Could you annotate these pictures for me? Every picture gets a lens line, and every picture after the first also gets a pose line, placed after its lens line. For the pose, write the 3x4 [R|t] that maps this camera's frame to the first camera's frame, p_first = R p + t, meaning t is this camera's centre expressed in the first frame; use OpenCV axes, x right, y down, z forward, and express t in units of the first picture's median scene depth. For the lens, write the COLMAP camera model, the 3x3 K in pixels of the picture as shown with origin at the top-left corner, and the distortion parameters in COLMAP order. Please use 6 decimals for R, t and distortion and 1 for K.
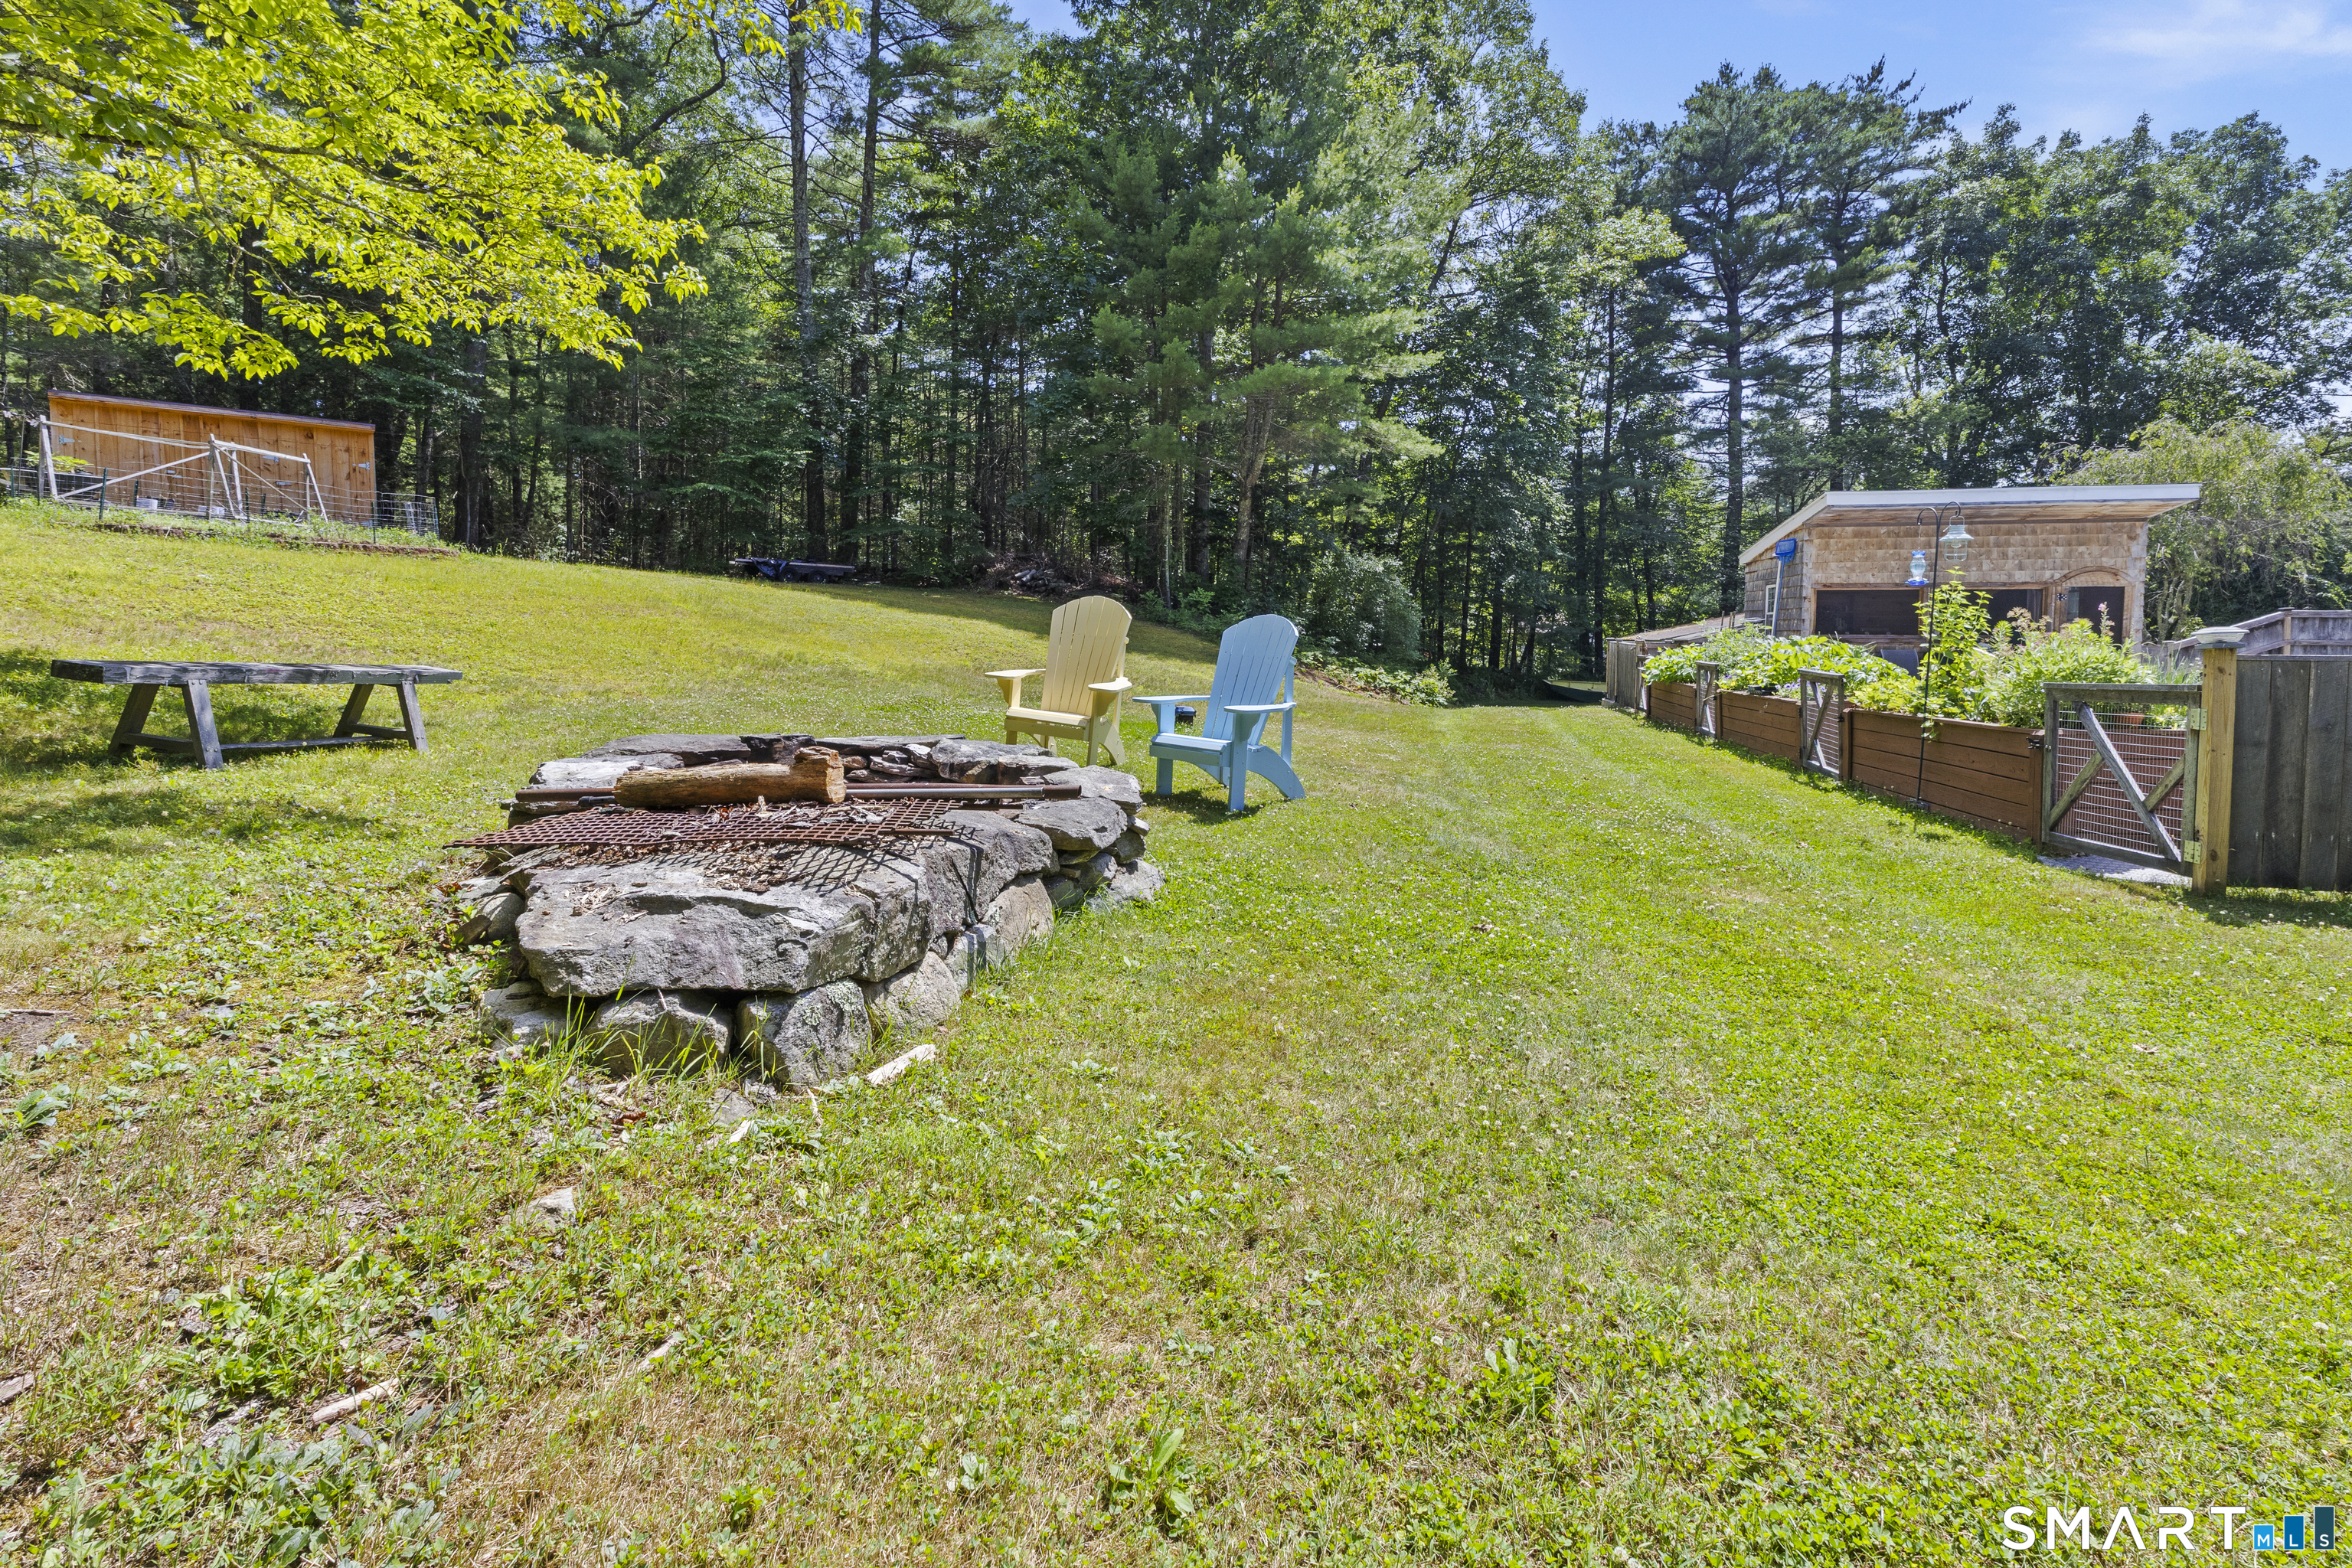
lens RADIAL K [[1091.0, 0, 1233.4], [0, 1091.0, 678.1], [0, 0, 1]] dist [0.002886, 0.000544]
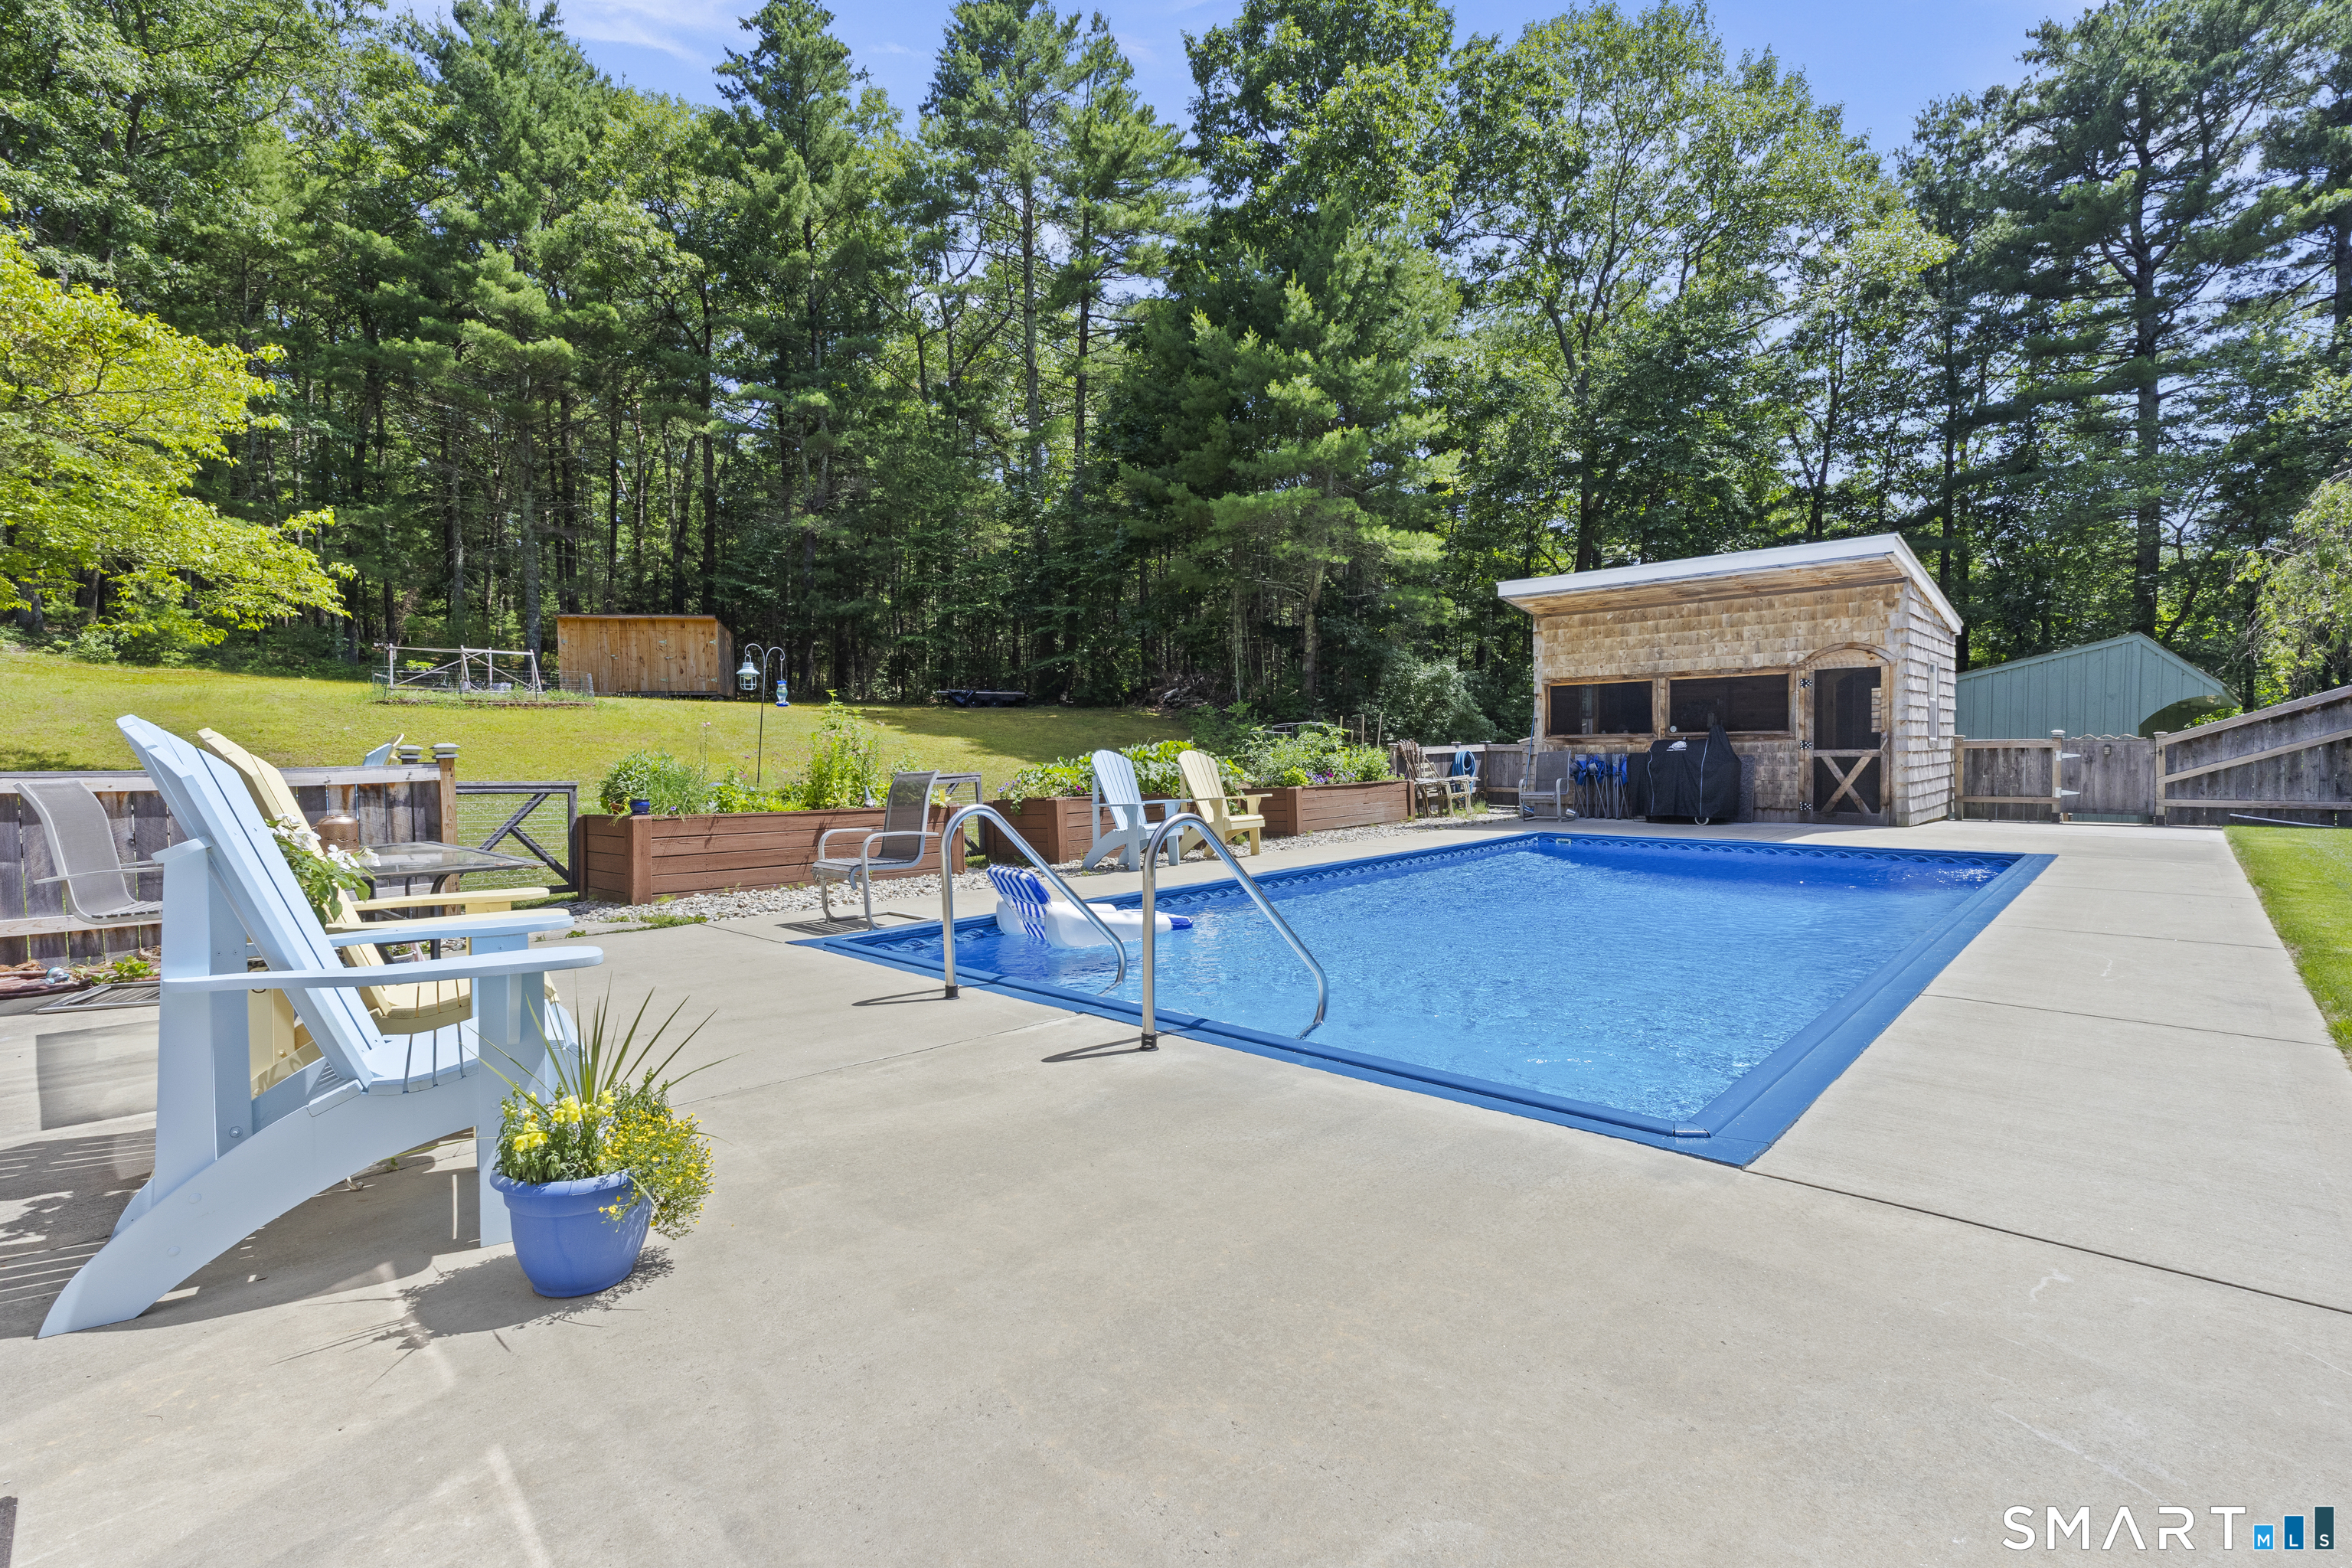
lens RADIAL K [[1071.2, 0, 1170.2], [0, 1071.2, 772.8], [0, 0, 1]] dist [0.001906, 0.000450]
pose [[0.856076, -0.003374, -0.516839, 0.291086], [-0.002164, 0.999947, -0.010112, 0.000821], [0.516846, 0.009775, 0.856023, 0.025538]]
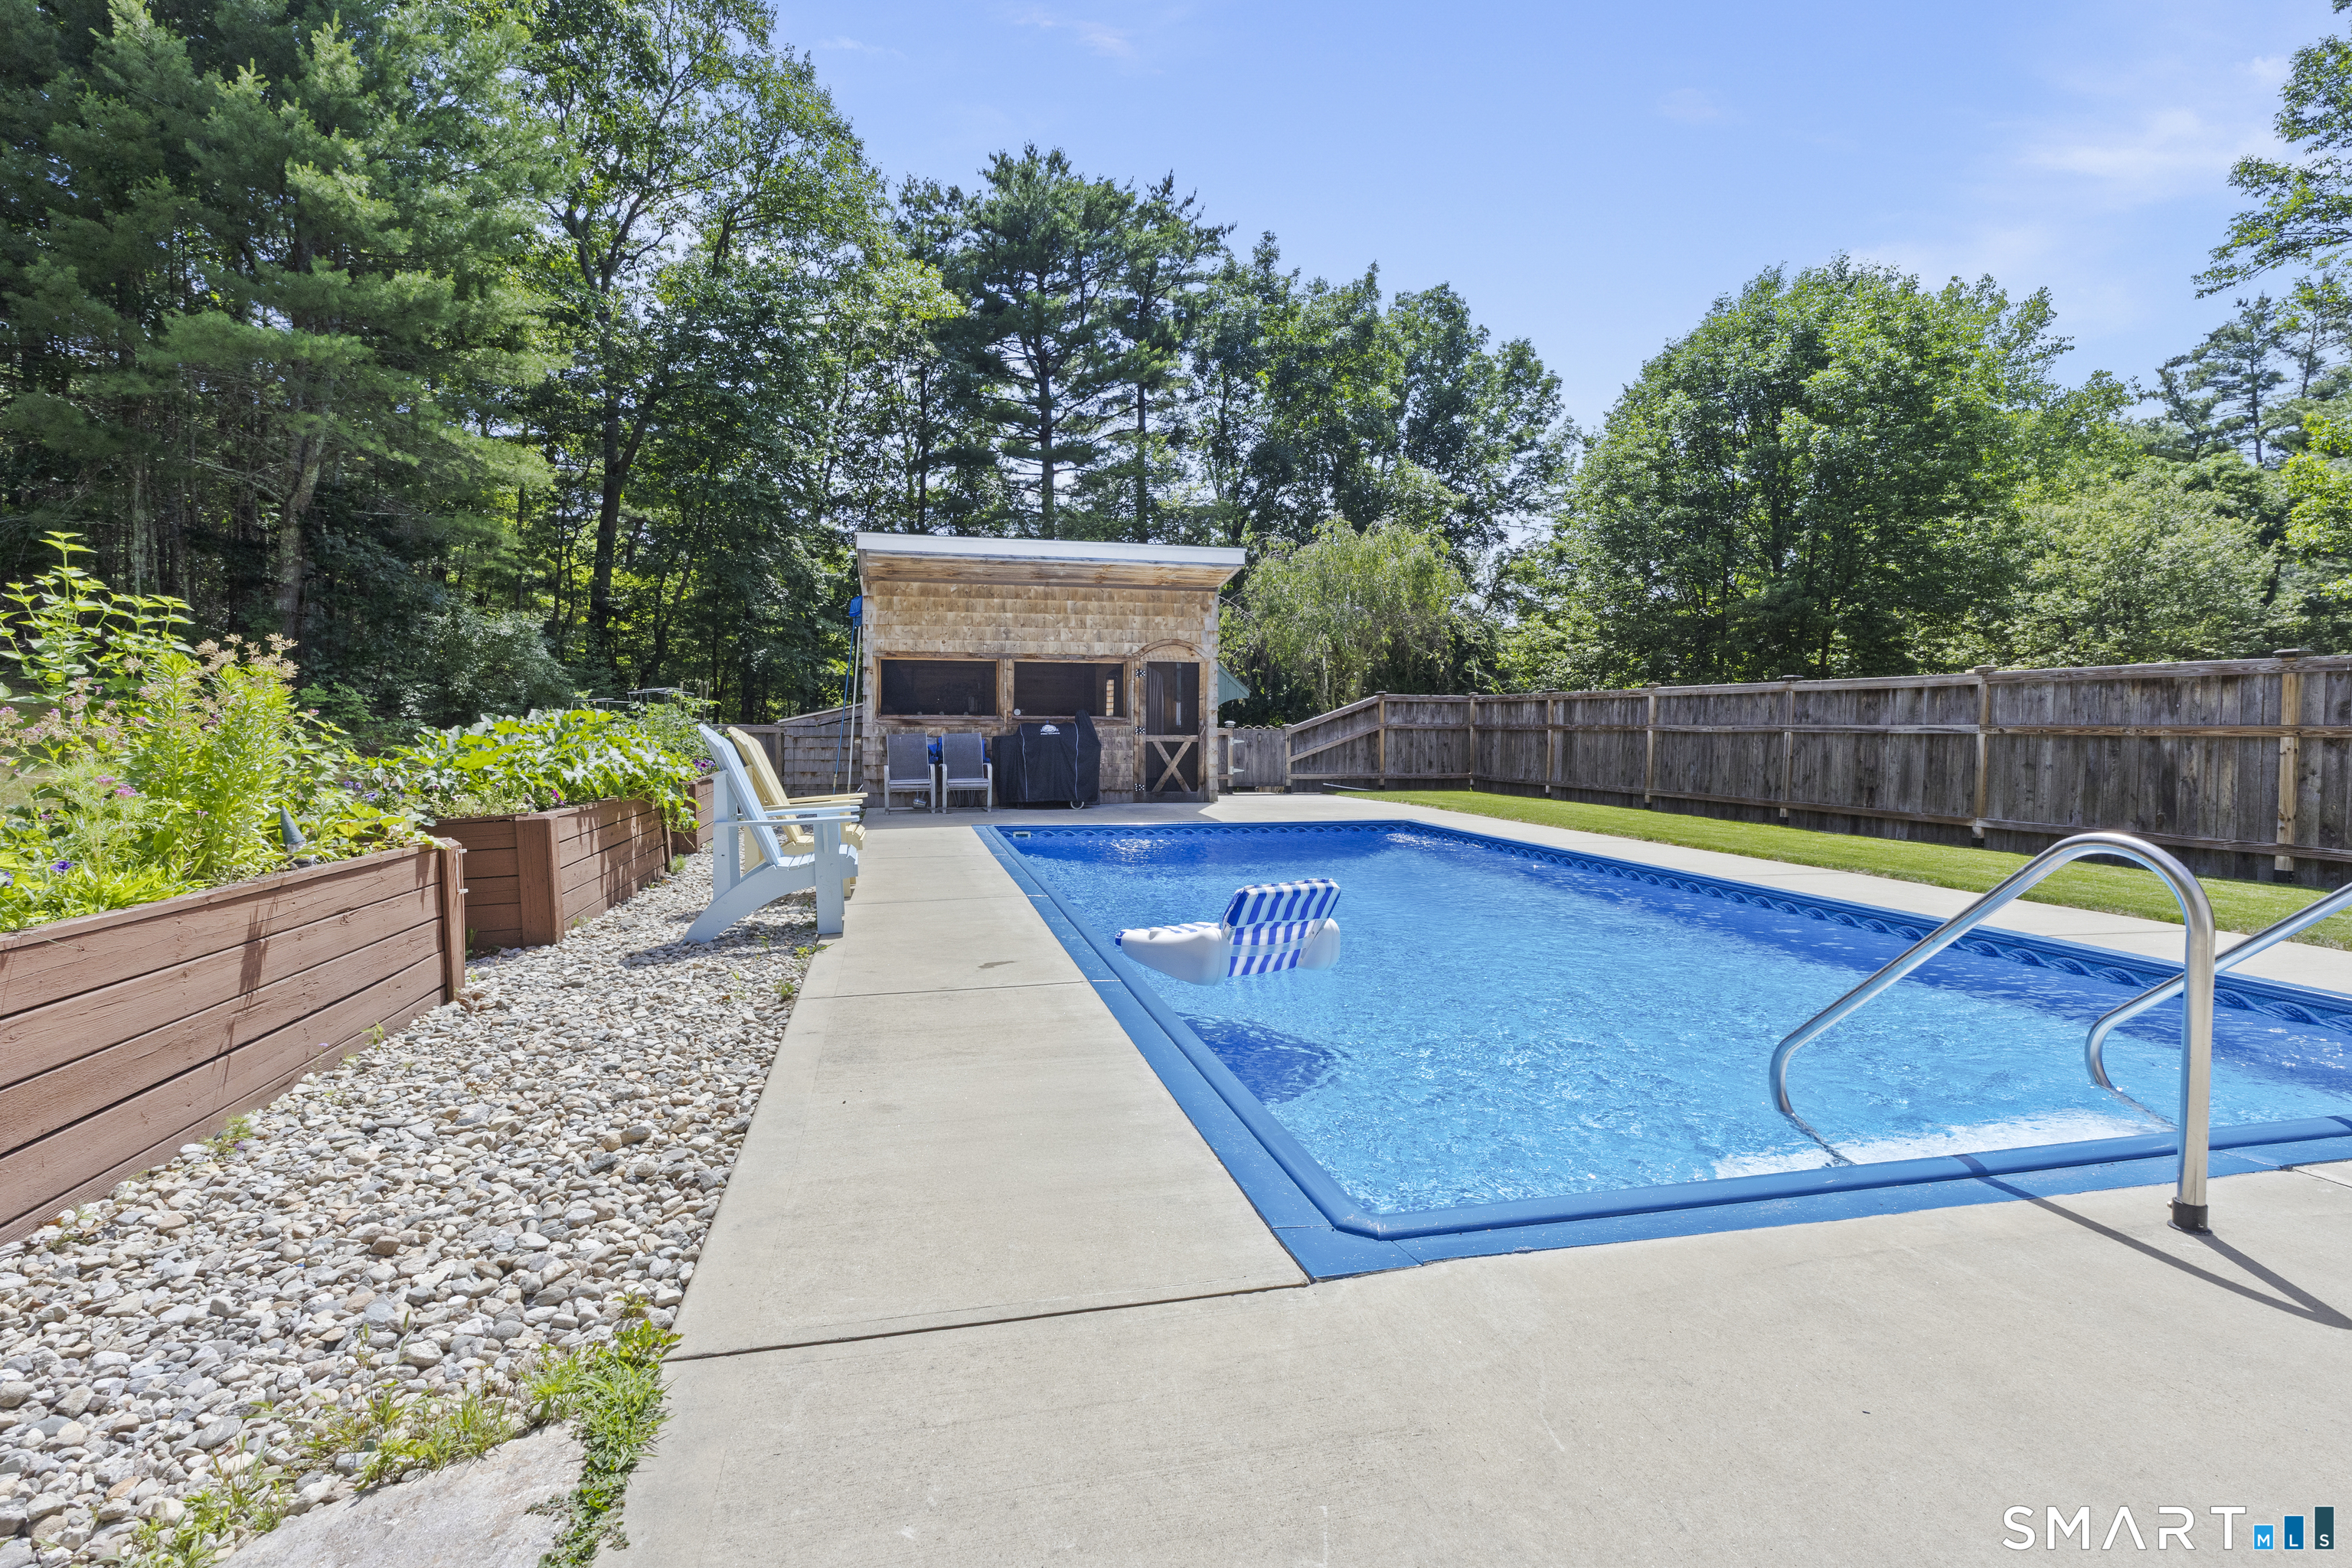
lens RADIAL K [[1081.4, 0, 1171.7], [0, 1081.4, 740.8], [0, 0, 1]] dist [-0.001229, -0.000512]
pose [[0.903723, -0.005278, 0.428086, 0.154624], [0.014343, 0.999736, -0.017953, -0.001289], [-0.427878, 0.022364, 0.903560, 0.075873]]
